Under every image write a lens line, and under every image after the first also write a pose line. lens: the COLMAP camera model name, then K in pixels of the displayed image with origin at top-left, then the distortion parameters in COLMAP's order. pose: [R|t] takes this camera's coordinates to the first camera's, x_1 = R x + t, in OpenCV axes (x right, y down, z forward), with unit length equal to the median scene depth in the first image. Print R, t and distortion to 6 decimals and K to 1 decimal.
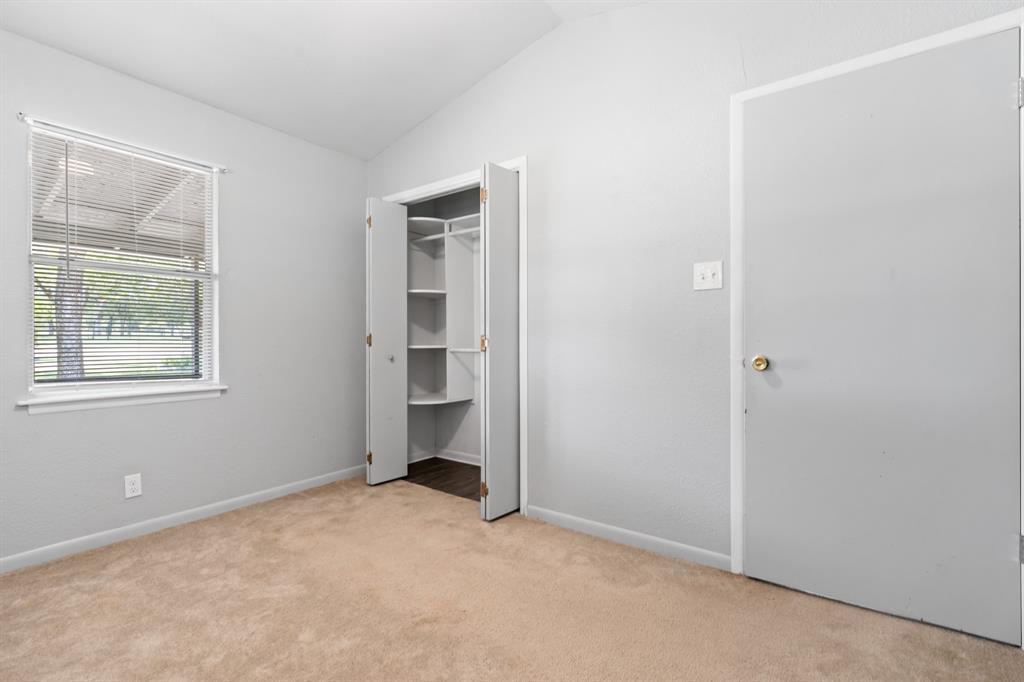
lens RADIAL K [[460.5, 0, 508.6], [0, 460.5, 338.9], [0, 0, 1]] dist [-0.000727, 0.000448]
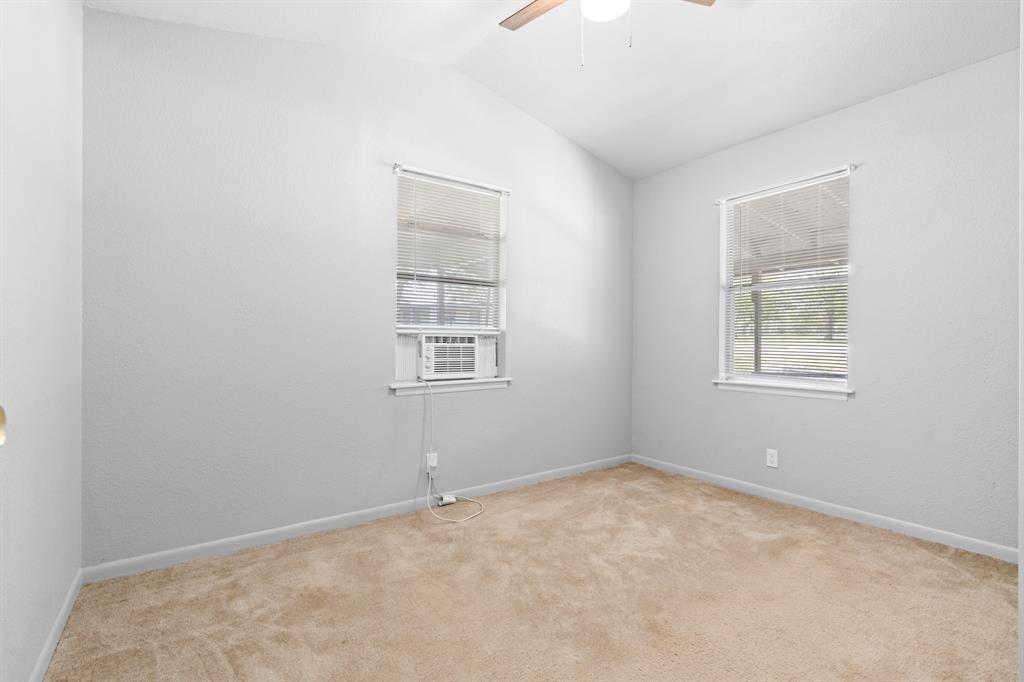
lens RADIAL K [[460.5, 0, 508.7], [0, 460.5, 343.3], [0, 0, 1]] dist [-0.000727, 0.000448]
pose [[-0.309159, 0.000092, -0.951010, 0.585181], [-0.002327, 0.999997, 0.000853, 0.005784], [0.951008, 0.002476, -0.309158, 0.681754]]
